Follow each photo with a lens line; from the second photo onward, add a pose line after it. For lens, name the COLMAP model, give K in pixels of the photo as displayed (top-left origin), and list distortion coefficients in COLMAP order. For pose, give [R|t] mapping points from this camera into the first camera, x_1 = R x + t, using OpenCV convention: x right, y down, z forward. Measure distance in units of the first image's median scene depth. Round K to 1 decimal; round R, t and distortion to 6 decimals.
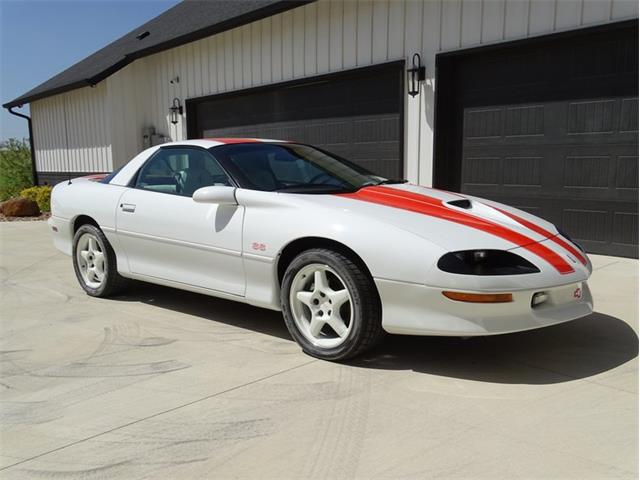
lens RADIAL K [[561.4, 0, 330.2], [0, 561.4, 246.6], [0, 0, 1]] dist [-0.007397, 0.058158]
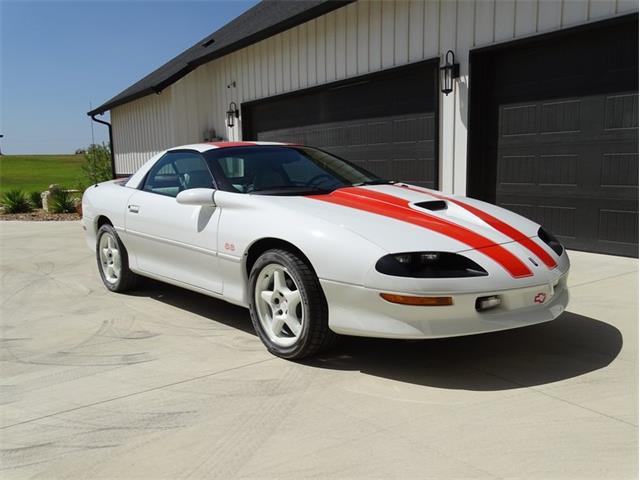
lens RADIAL K [[561.4, 0, 329.2], [0, 561.4, 246.2], [0, 0, 1]] dist [-0.007397, 0.058158]
pose [[0.989217, 0.009378, -0.146157, 0.154858], [-0.009344, 0.999956, 0.000920, -0.002496], [0.146159, 0.000456, 0.989261, 0.000388]]
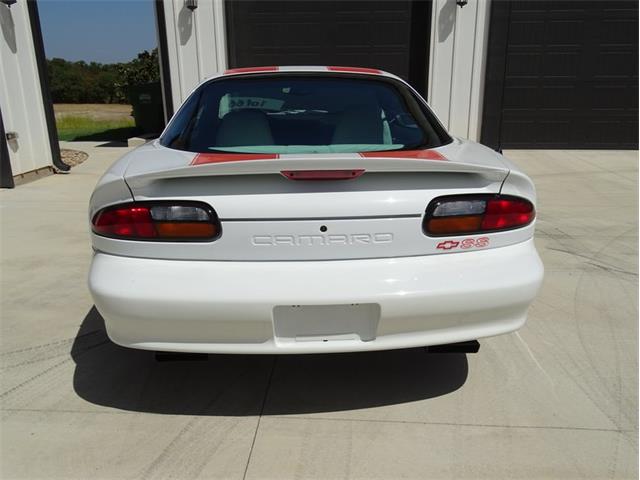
lens RADIAL K [[563.9, 0, 326.9], [0, 563.9, 239.6], [0, 0, 1]] dist [0.015228, 0.032567]
pose [[-0.697688, -0.192261, 0.690121, -0.804231], [0.115005, 0.920765, 0.372782, -0.273119], [-0.707110, 0.339453, -0.620296, 1.615390]]
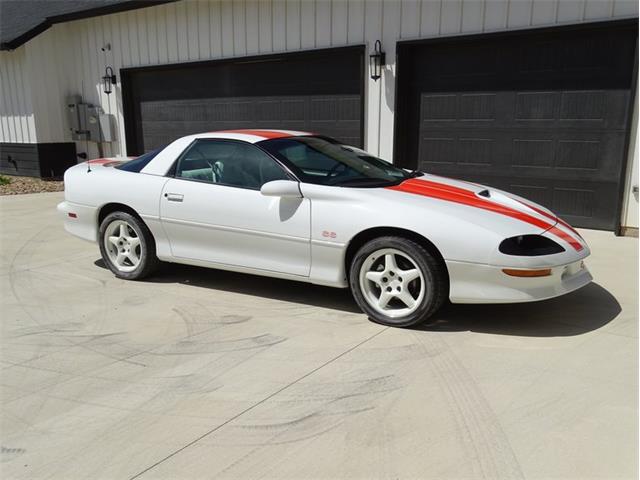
lens RADIAL K [[561.4, 0, 327.0], [0, 561.4, 251.2], [0, 0, 1]] dist [-0.007397, 0.058158]
pose [[0.982274, -0.032758, 0.184564, -0.260891], [0.019000, 0.996940, 0.075823, -0.040178], [-0.186483, -0.070972, 0.979891, -0.110022]]
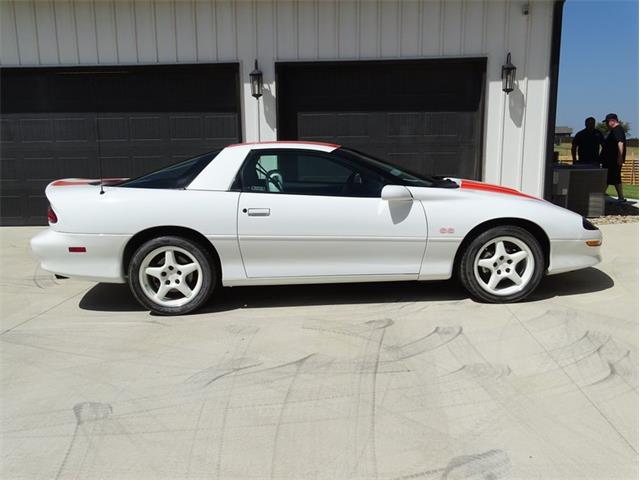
lens RADIAL K [[563.9, 0, 326.9], [0, 563.9, 255.7], [0, 0, 1]] dist [0.015228, 0.032567]
pose [[0.730374, -0.128269, 0.670896, -0.900341], [0.107516, 0.991554, 0.072528, -0.049539], [-0.674532, 0.019160, 0.737997, 0.174406]]
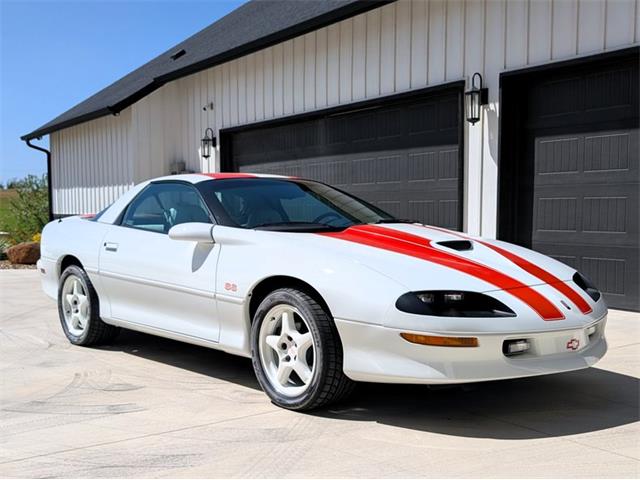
lens RADIAL K [[734.9, 0, 331.5], [0, 734.9, 267.2], [0, 0, 1]] dist [0.023781, 0.000000]
pose [[0.991394, 0.017919, -0.129679, 0.146914], [-0.026754, 0.997414, -0.066710, 0.033488], [0.128148, 0.069605, 0.989309, -0.138275]]
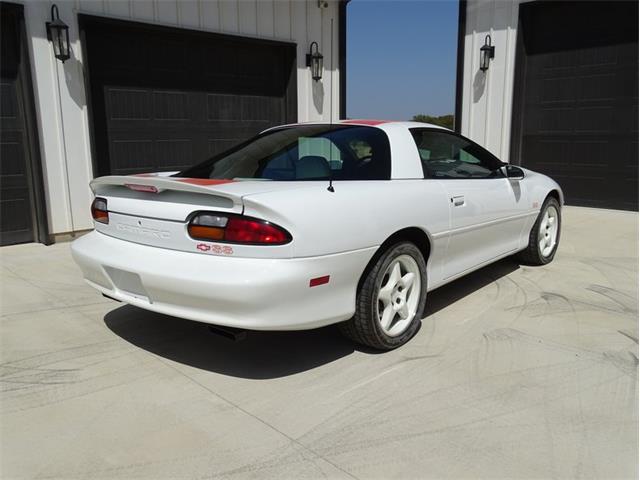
lens RADIAL K [[563.9, 0, 321.3], [0, 563.9, 253.5], [0, 0, 1]] dist [0.015228, 0.032567]
pose [[-0.002831, -0.198103, 0.980177, -1.153261], [0.159098, 0.967607, 0.196022, -0.183150], [-0.987259, 0.156499, 0.028778, 1.132515]]
